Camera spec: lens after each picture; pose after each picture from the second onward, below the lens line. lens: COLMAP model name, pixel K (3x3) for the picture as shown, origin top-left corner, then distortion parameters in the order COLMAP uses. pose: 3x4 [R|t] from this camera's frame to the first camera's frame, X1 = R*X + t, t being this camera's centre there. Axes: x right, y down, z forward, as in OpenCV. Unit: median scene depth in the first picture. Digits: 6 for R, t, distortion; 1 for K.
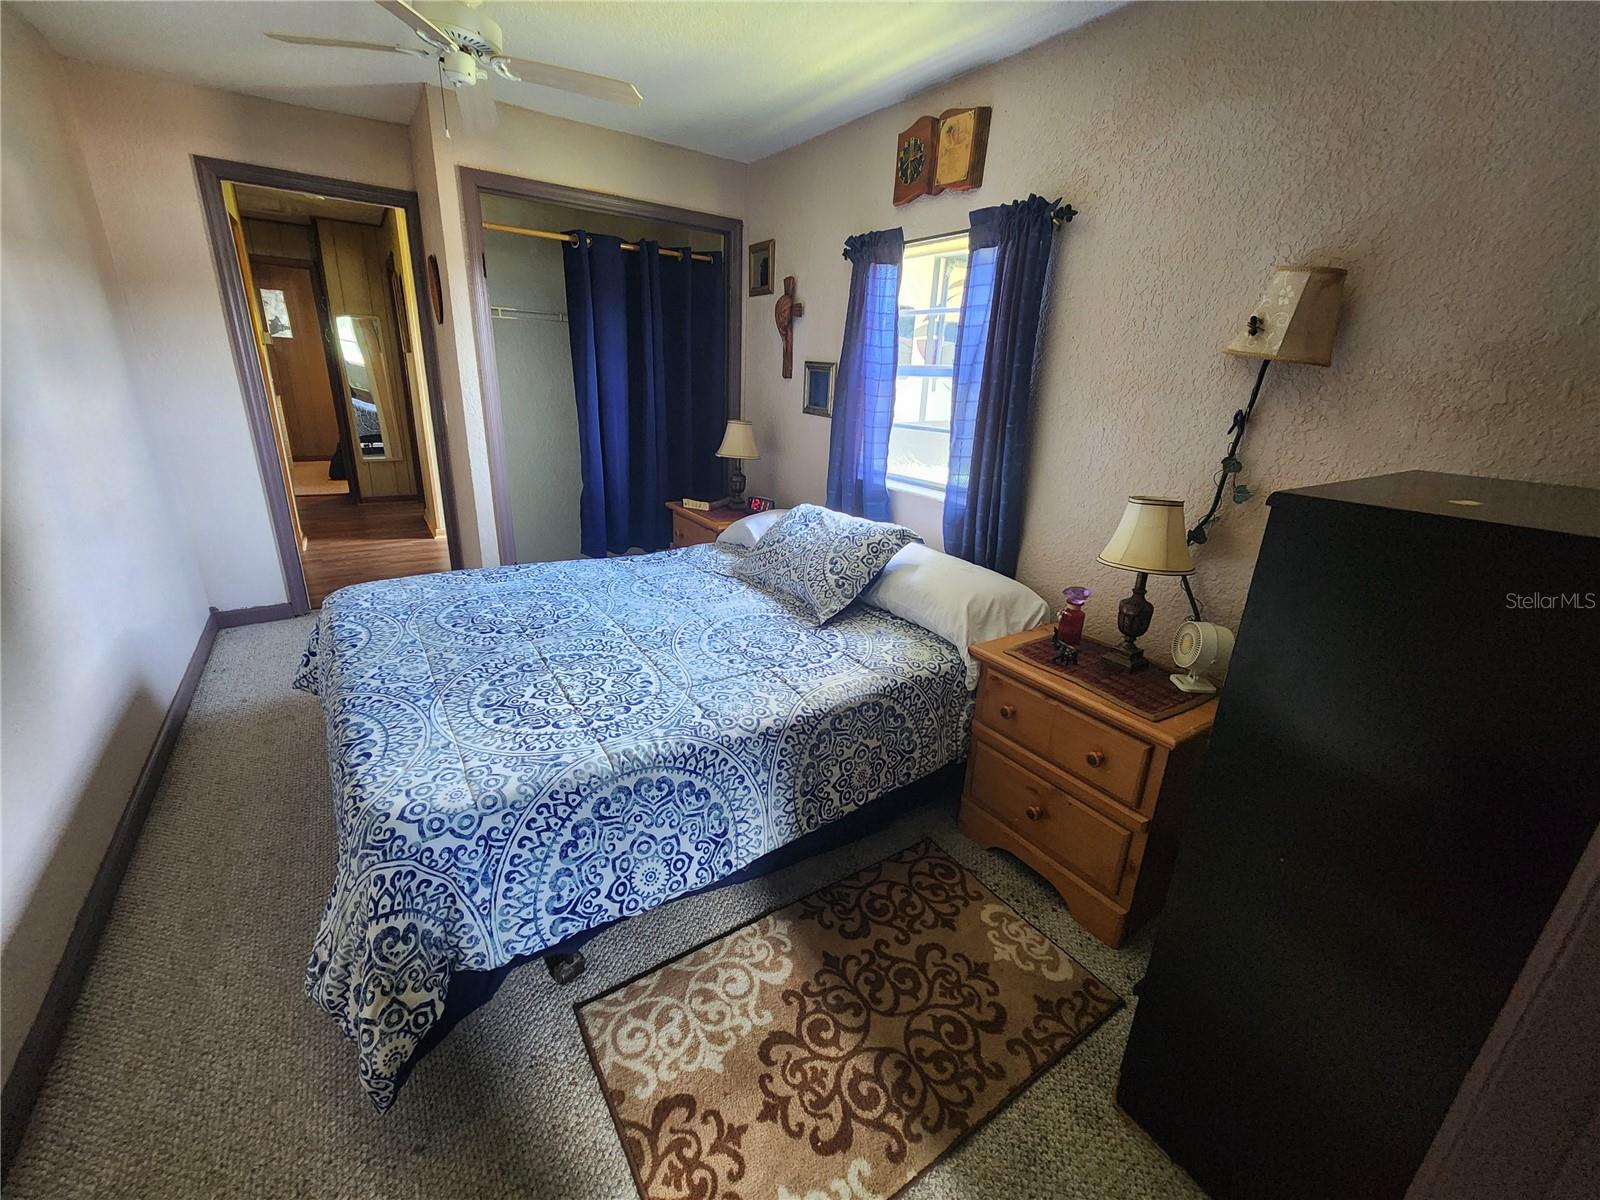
lens RADIAL K [[660.7, 0, 796.4], [0, 660.7, 598.5], [0, 0, 1]] dist [-0.000453, 0.002075]
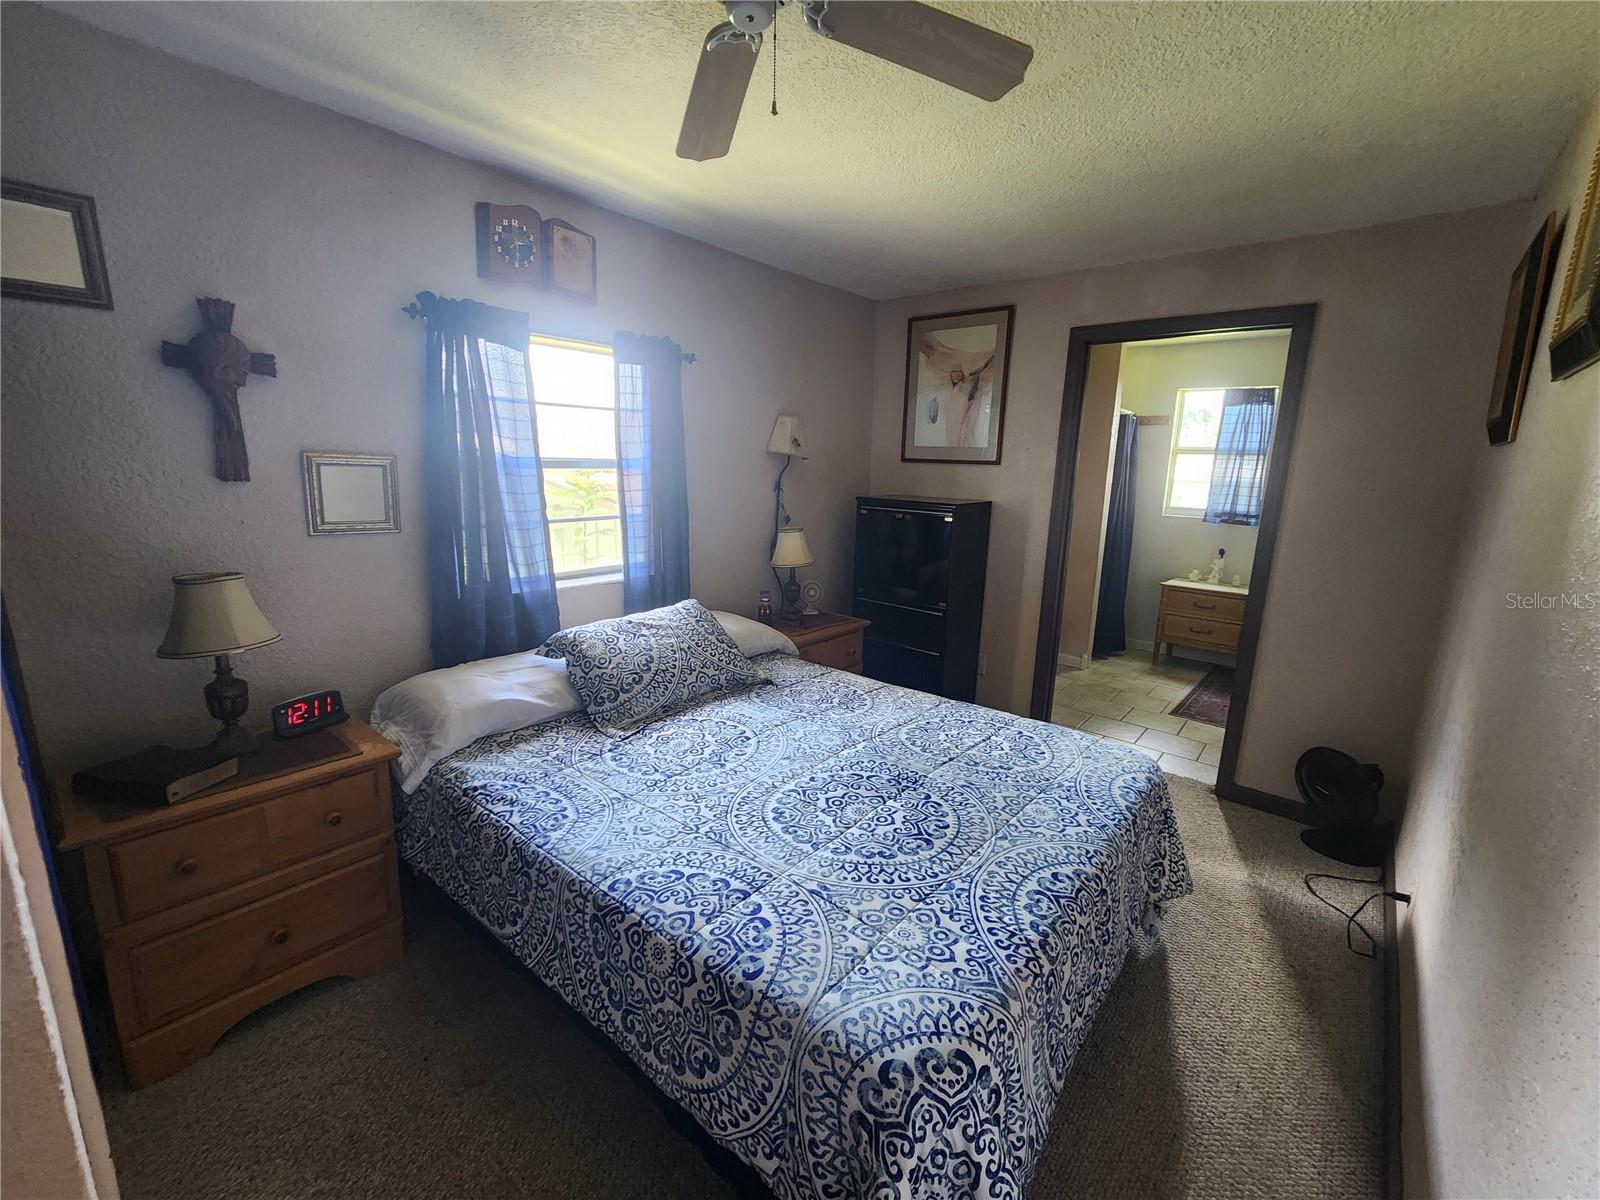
lens RADIAL K [[660.7, 0, 804.1], [0, 660.7, 602.0], [0, 0, 1]] dist [-0.000453, 0.002075]
pose [[-0.273567, -0.247961, 0.929342, -0.946840], [0.278209, 0.904502, 0.323228, -0.414171], [-0.920739, 0.346976, -0.178456, 1.008844]]
